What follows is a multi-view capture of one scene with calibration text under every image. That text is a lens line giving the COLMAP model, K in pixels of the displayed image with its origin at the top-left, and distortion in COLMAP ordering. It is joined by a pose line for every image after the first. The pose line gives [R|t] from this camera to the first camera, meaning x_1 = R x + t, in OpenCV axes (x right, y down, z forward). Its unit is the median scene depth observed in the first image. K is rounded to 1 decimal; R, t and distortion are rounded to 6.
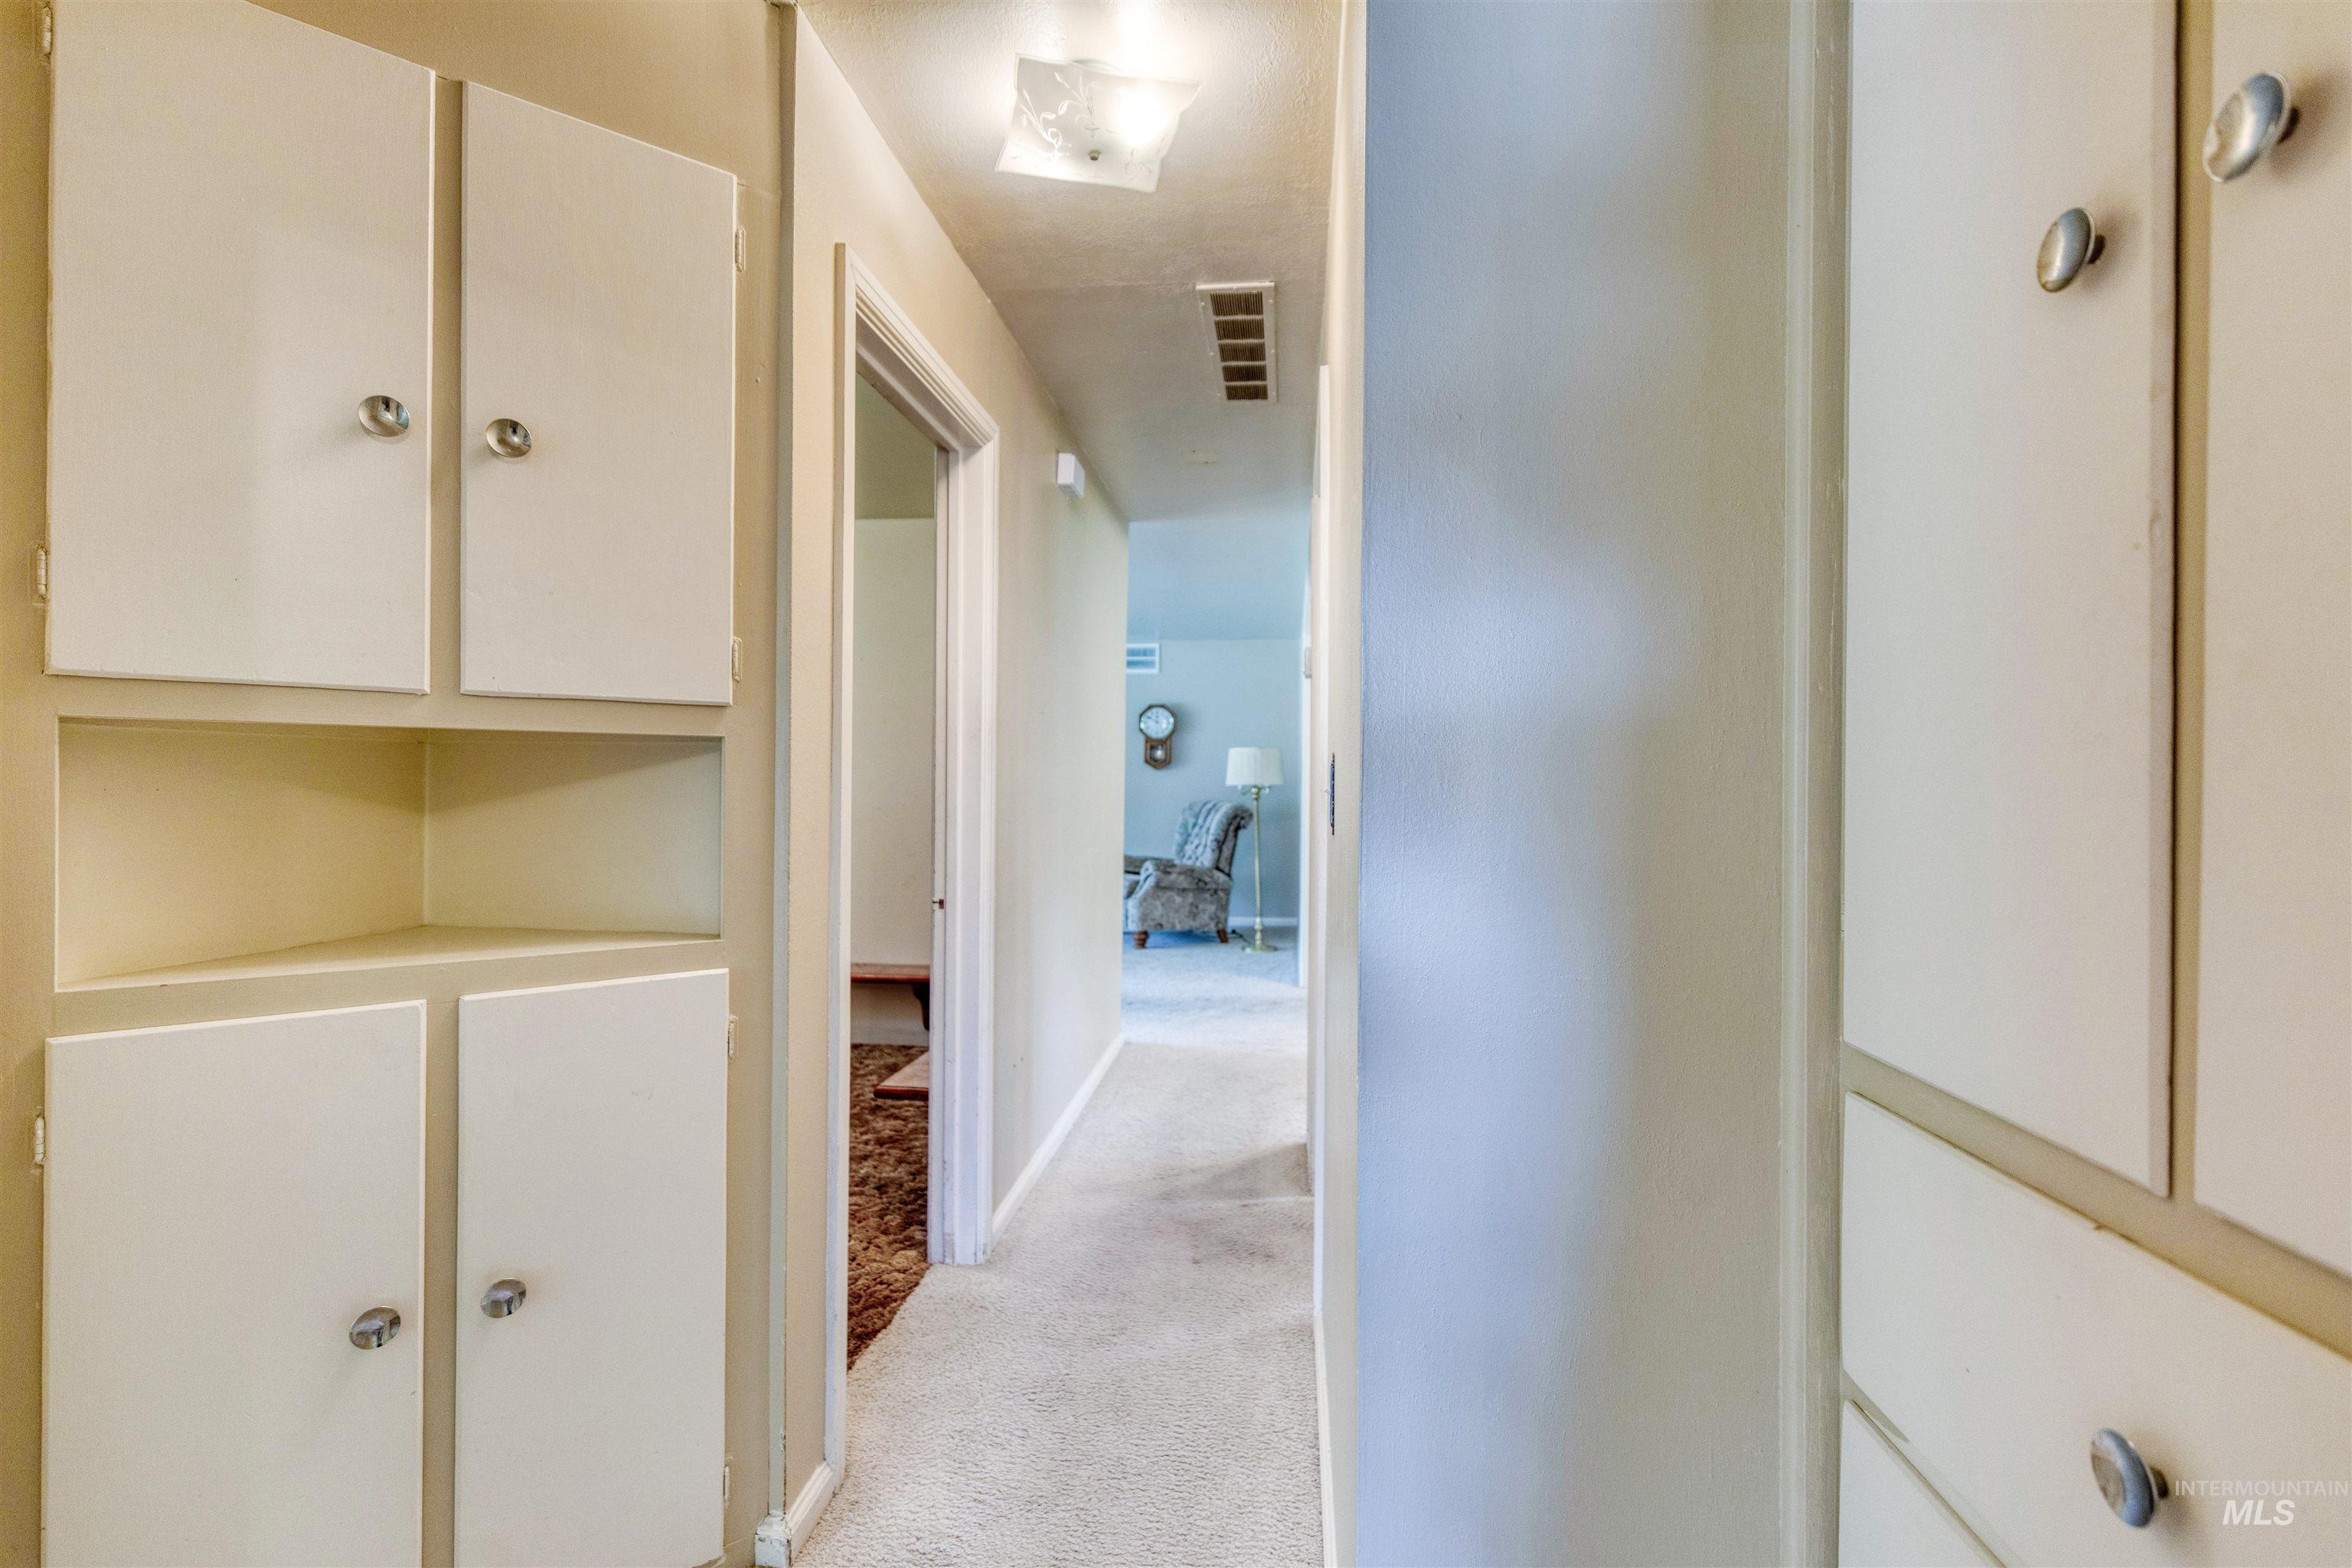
lens RADIAL K [[1076.8, 0, 1176.2], [0, 1076.8, 786.3], [0, 0, 1]] dist [0.006093, -0.000432]
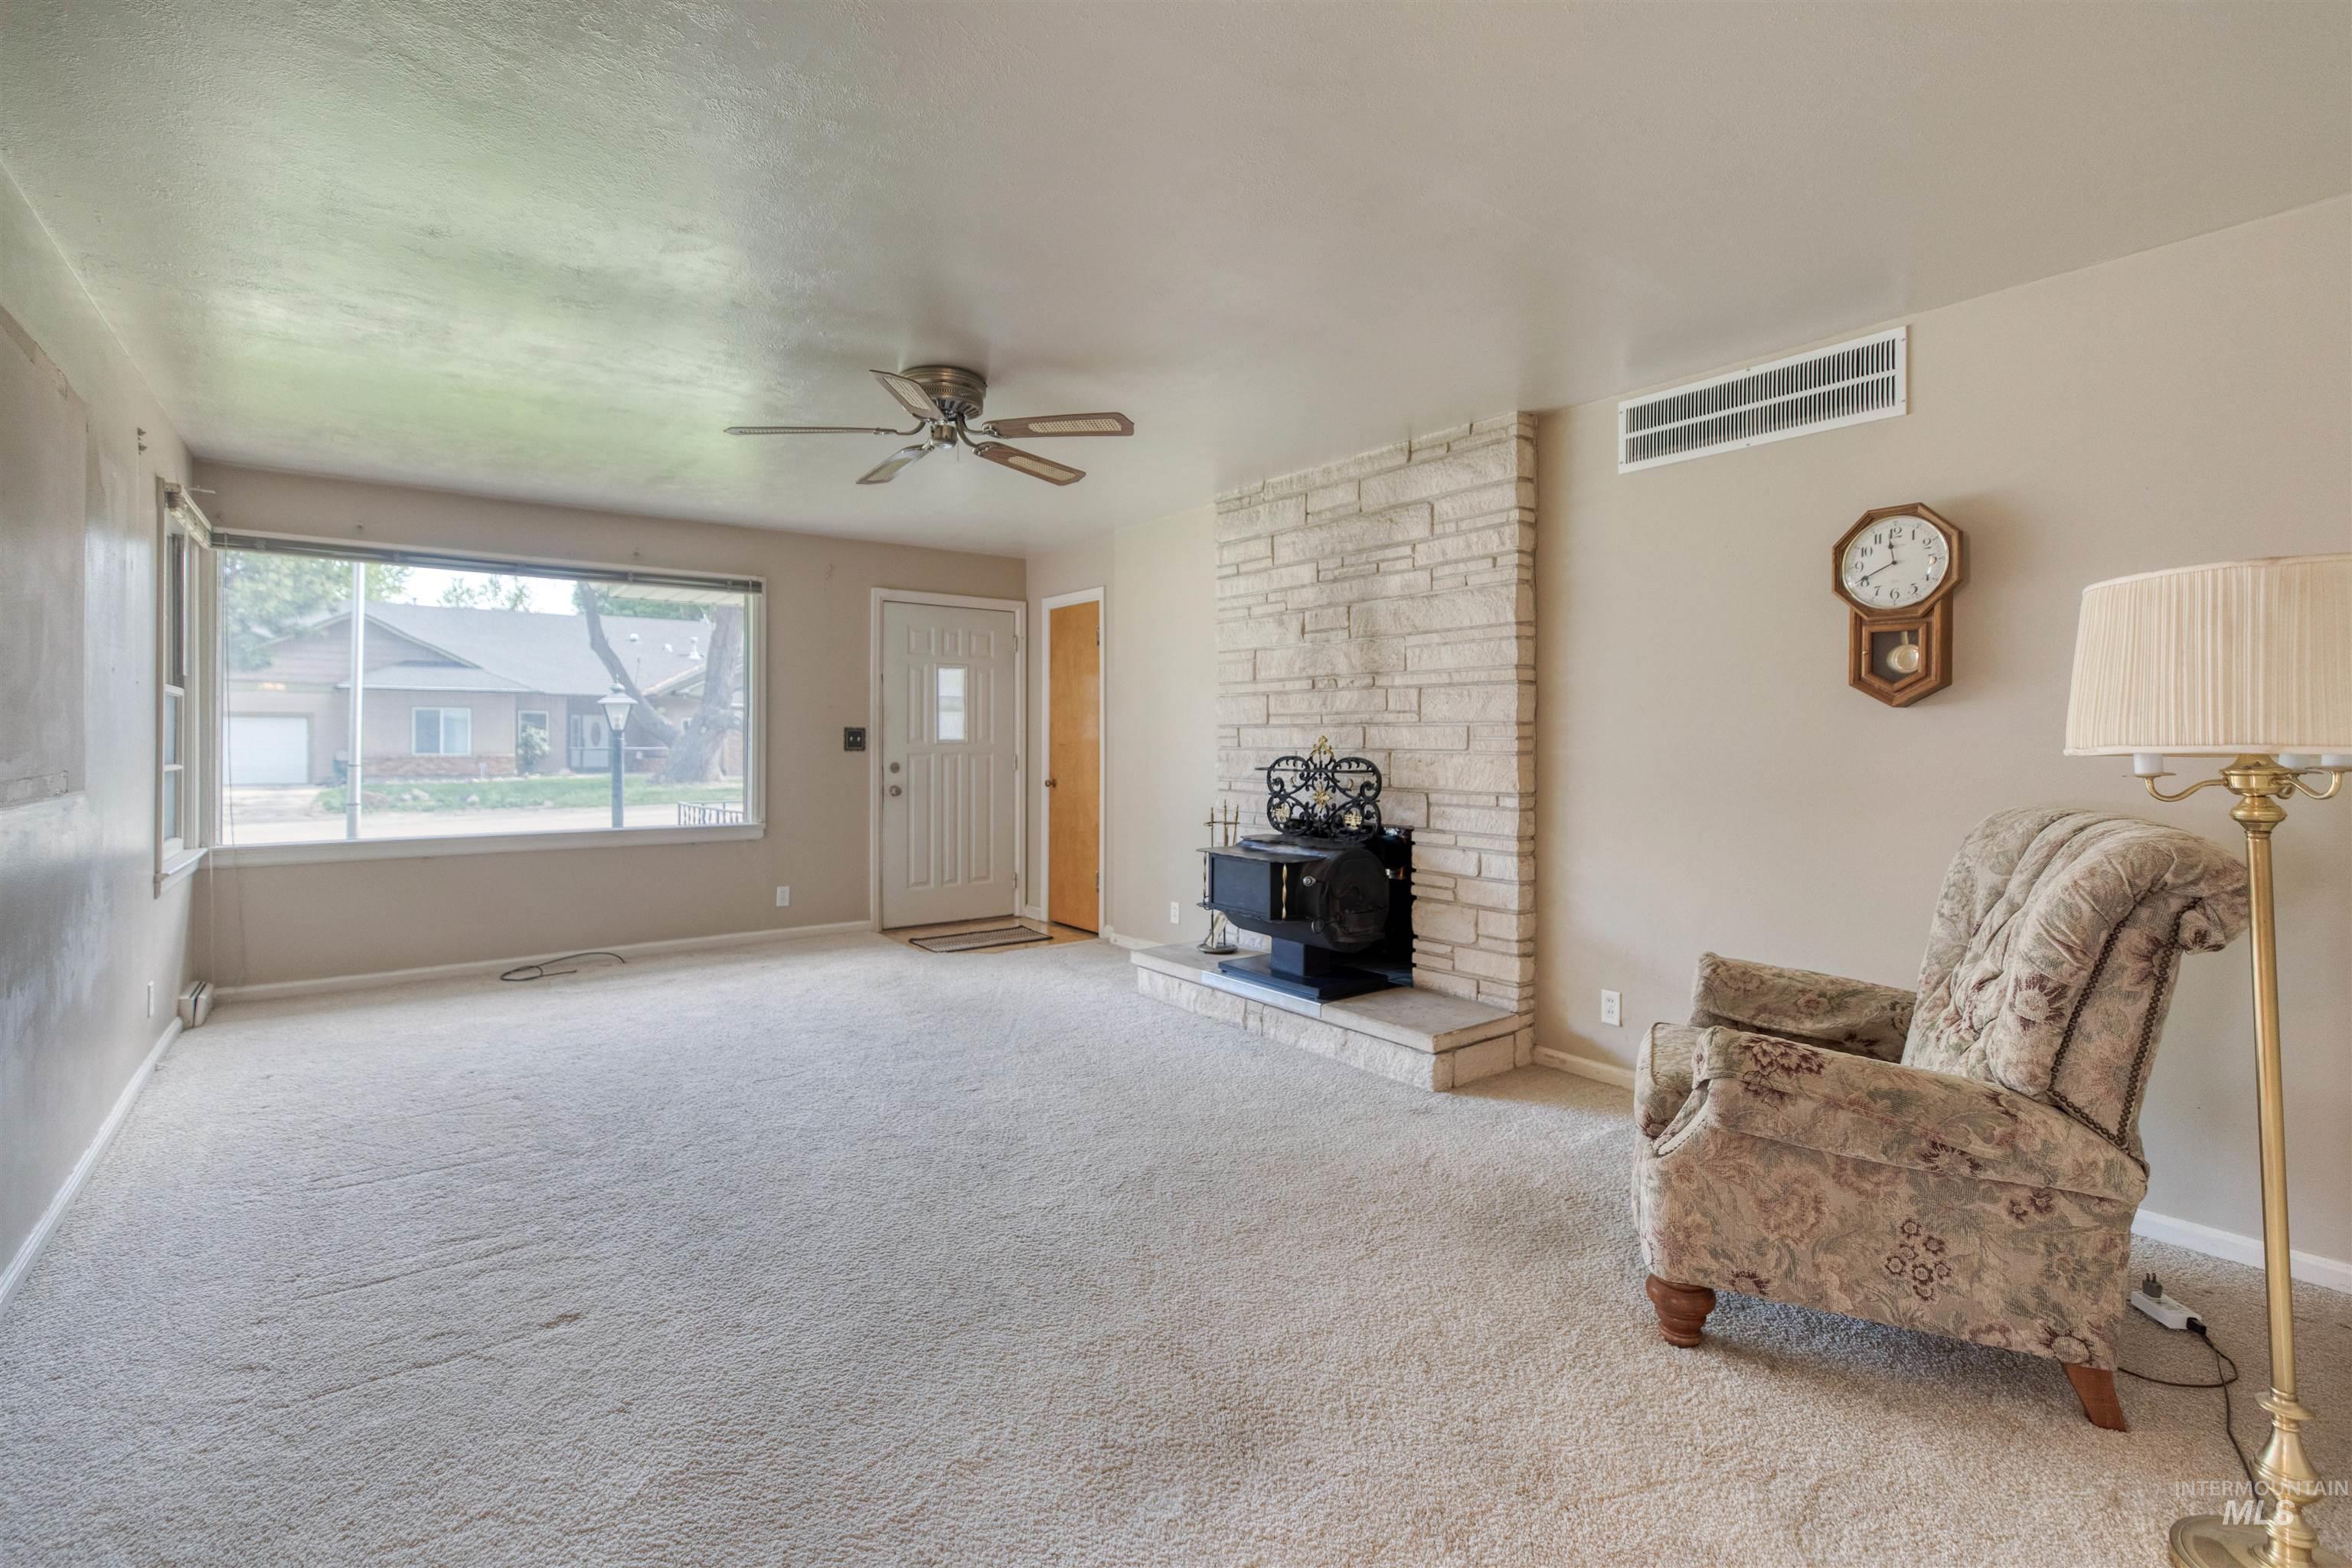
lens RADIAL K [[1076.8, 0, 1170.2], [0, 1076.8, 745.4], [0, 0, 1]] dist [0.006093, -0.000432]
pose [[0.681427, -0.011488, -0.731796, 0.080998], [0.007101, 0.999934, -0.009086, -0.002051], [0.731852, 0.000995, 0.681463, 0.689885]]
